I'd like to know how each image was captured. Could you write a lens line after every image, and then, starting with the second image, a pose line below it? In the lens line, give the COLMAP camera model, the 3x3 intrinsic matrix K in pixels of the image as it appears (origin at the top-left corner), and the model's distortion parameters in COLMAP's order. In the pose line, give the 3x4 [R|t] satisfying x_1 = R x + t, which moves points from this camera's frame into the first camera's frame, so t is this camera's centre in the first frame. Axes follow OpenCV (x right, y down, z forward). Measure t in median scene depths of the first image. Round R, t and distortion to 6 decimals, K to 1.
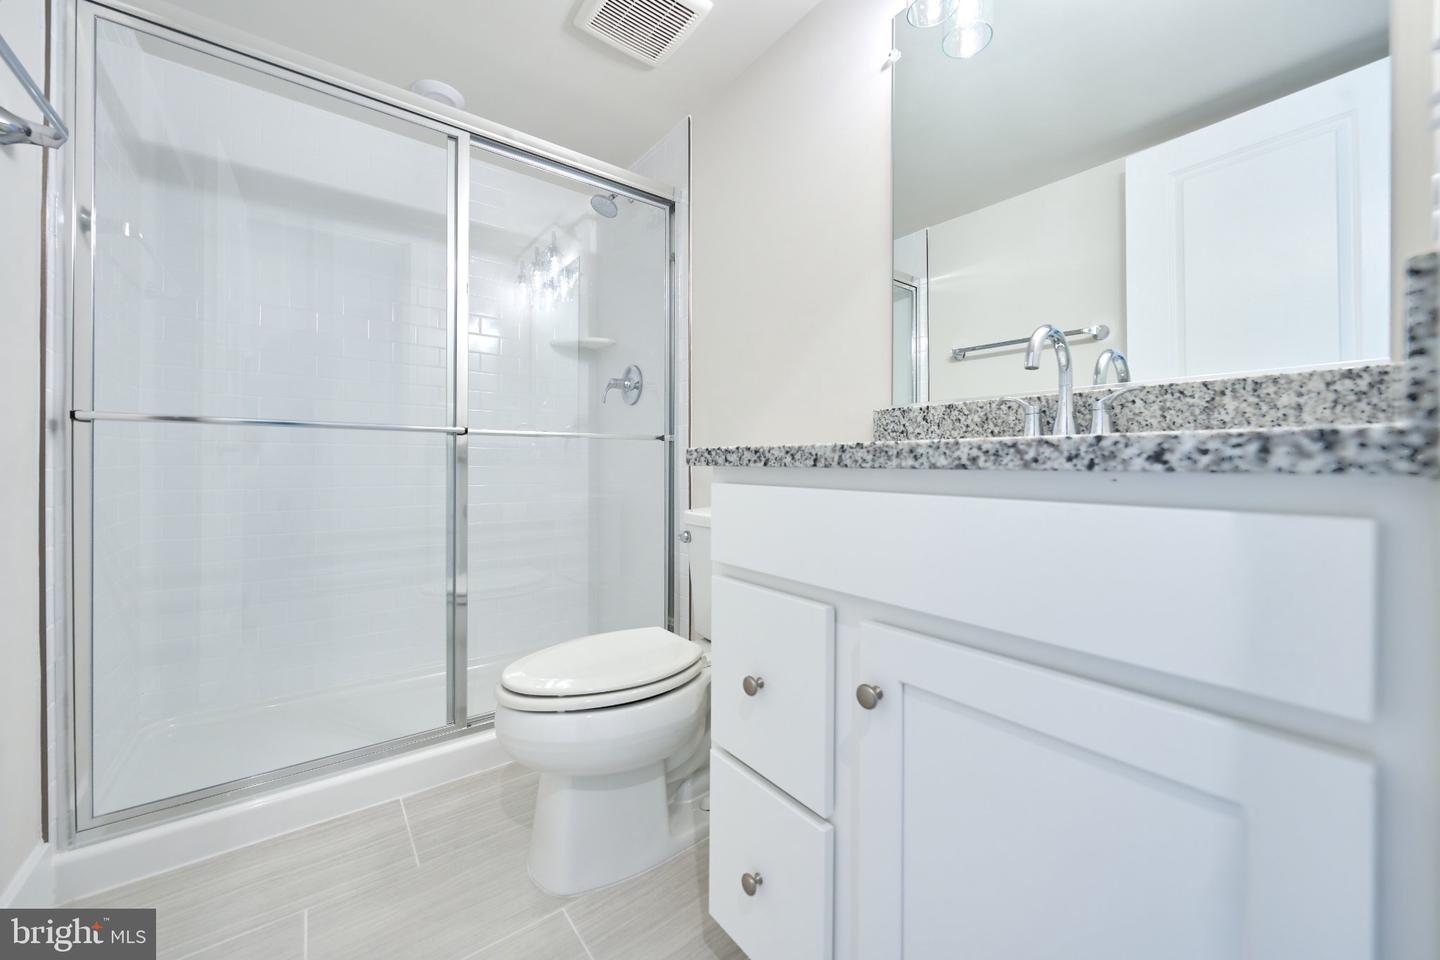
lens RADIAL K [[550.4, 0, 721.0], [0, 550.4, 470.6], [0, 0, 1]] dist [-0.003850, -0.000149]
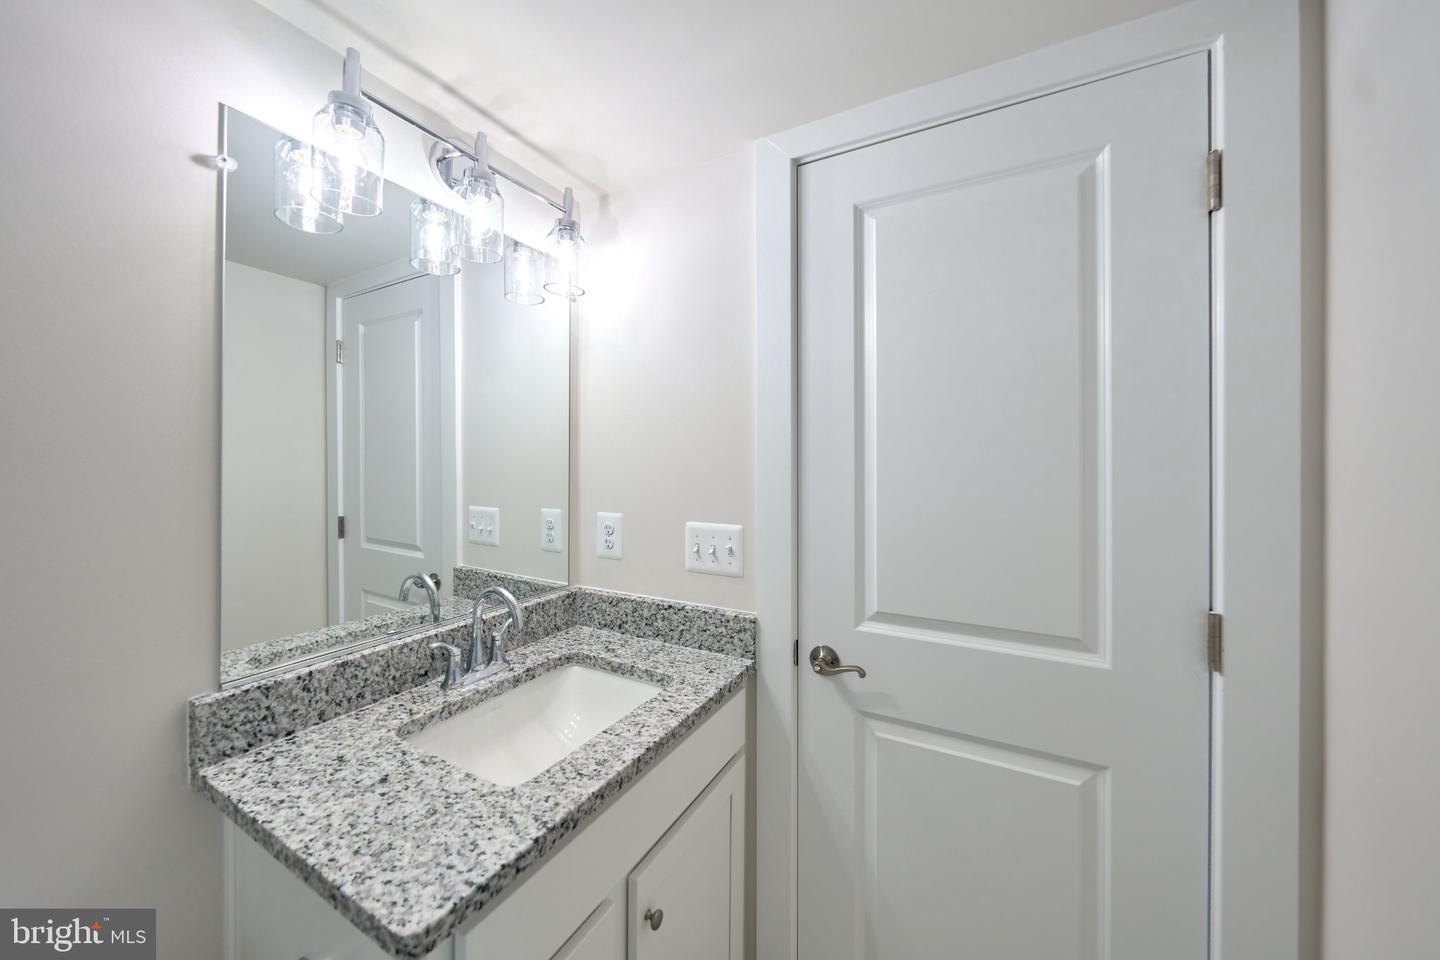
lens RADIAL K [[504.1, 0, 722.2], [0, 504.1, 472.3], [0, 0, 1]] dist [0.001820, -0.000374]
pose [[-0.403507, -0.022357, 0.914703, -0.532619], [-0.002693, 0.999726, 0.023247, -0.428306], [-0.914973, 0.006917, -0.403456, 0.753140]]
